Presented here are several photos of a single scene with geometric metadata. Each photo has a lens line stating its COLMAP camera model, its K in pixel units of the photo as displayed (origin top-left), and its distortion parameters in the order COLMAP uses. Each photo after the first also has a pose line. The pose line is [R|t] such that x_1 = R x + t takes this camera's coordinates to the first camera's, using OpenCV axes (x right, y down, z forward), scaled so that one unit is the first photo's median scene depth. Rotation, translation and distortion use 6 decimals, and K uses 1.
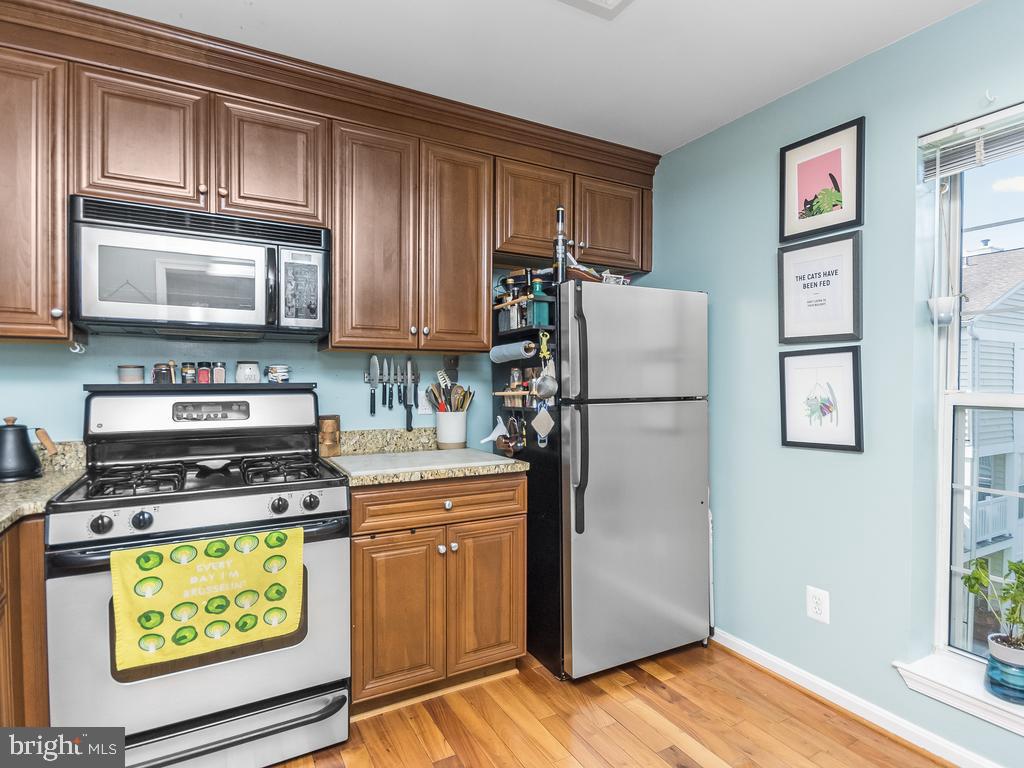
lens RADIAL K [[541.7, 0, 564.1], [0, 541.7, 388.1], [0, 0, 1]] dist [0.001097, -0.000267]
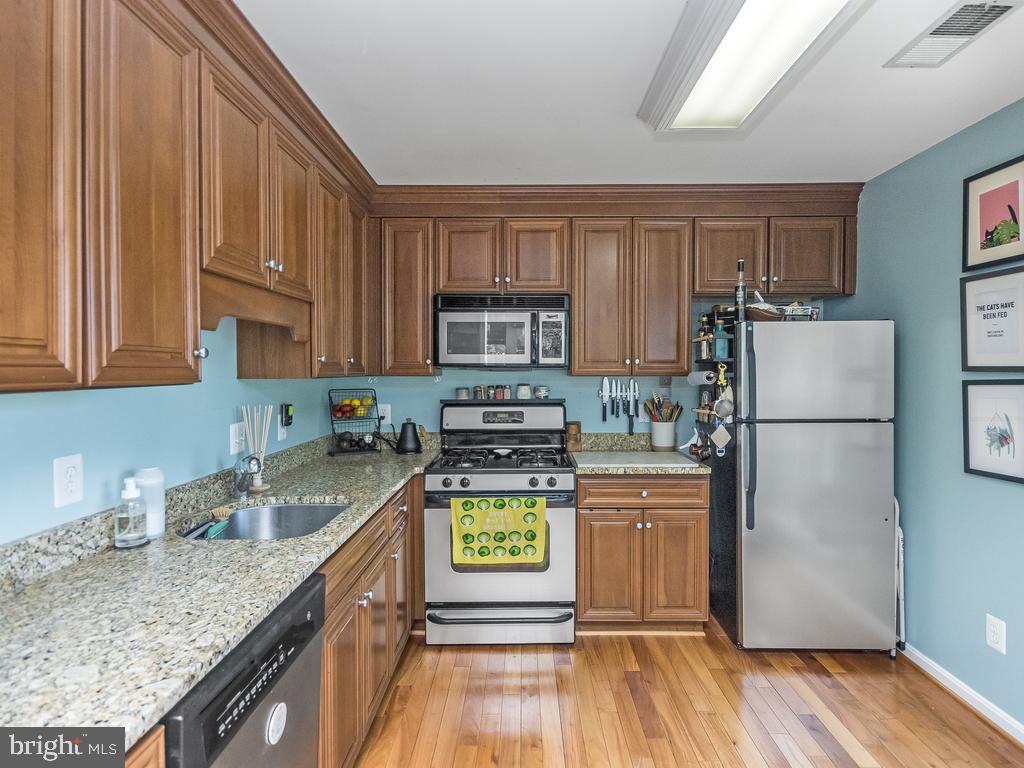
lens RADIAL K [[562.2, 0, 552.3], [0, 562.2, 378.3], [0, 0, 1]] dist [0.001659, -0.001707]
pose [[0.862049, 0.005001, -0.506800, 0.285068], [-0.003939, 0.999987, 0.003167, -0.074389], [0.506810, -0.000734, 0.862058, -0.314897]]
